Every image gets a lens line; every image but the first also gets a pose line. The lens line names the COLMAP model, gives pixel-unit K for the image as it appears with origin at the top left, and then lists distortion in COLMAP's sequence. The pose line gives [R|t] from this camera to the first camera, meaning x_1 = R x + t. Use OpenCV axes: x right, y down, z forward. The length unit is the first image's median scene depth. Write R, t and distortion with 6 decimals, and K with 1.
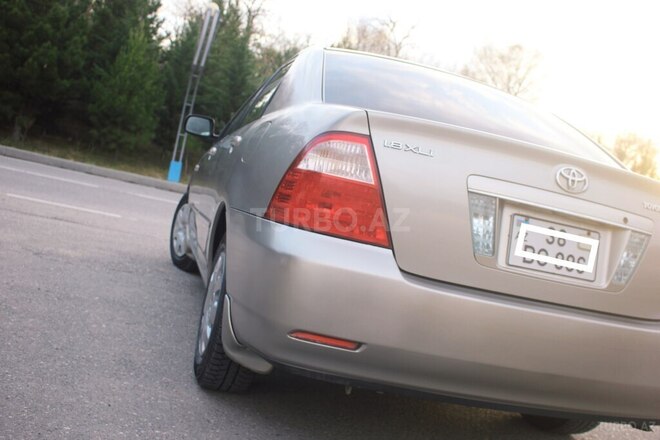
lens RADIAL K [[696.4, 0, 330.0], [0, 696.4, 220.0], [0, 0, 1]] dist [-0.133631, 0.141651]
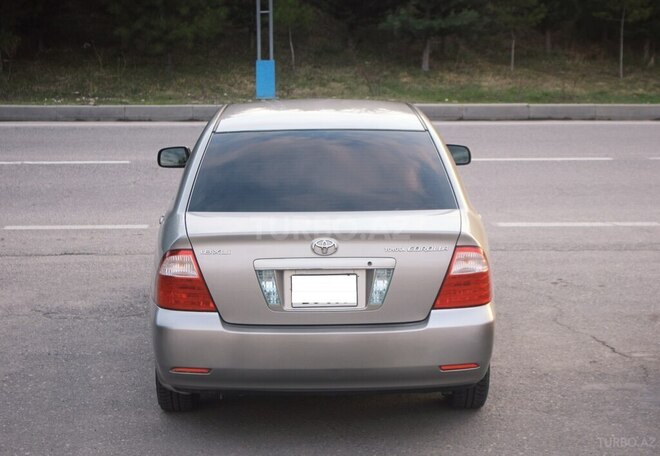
lens RADIAL K [[1601.5, 0, 330.0], [0, 1601.5, 228.0], [0, 0, 1]] dist [-0.016229, 0.232132]
pose [[0.949164, -0.178295, -0.259418, 0.759148], [0.205339, 0.975337, 0.080960, -0.227073], [0.238585, -0.130112, 0.962366, -1.453078]]
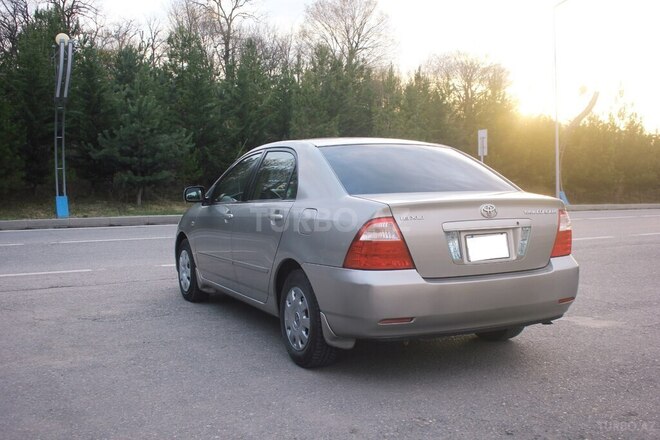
lens RADIAL K [[741.2, 0, 331.3], [0, 741.2, 229.0], [0, 0, 1]] dist [-0.121208, 0.160073]
pose [[0.953543, -0.239912, 0.182204, -0.275118], [0.229142, 0.970235, 0.078339, -0.159542], [-0.195575, -0.032949, 0.980135, -0.570813]]
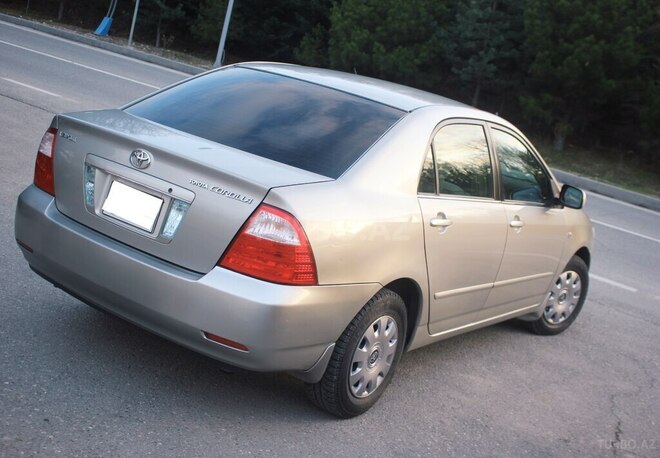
lens RADIAL K [[942.4, 0, 330.0], [0, 942.4, 229.0], [0, 0, 1]] dist [-0.093696, 0.001919]
pose [[0.668814, 0.078826, -0.739239, 1.182775], [-0.108343, 0.994082, 0.007979, 0.016043], [0.735493, 0.074755, 0.673396, -0.008233]]
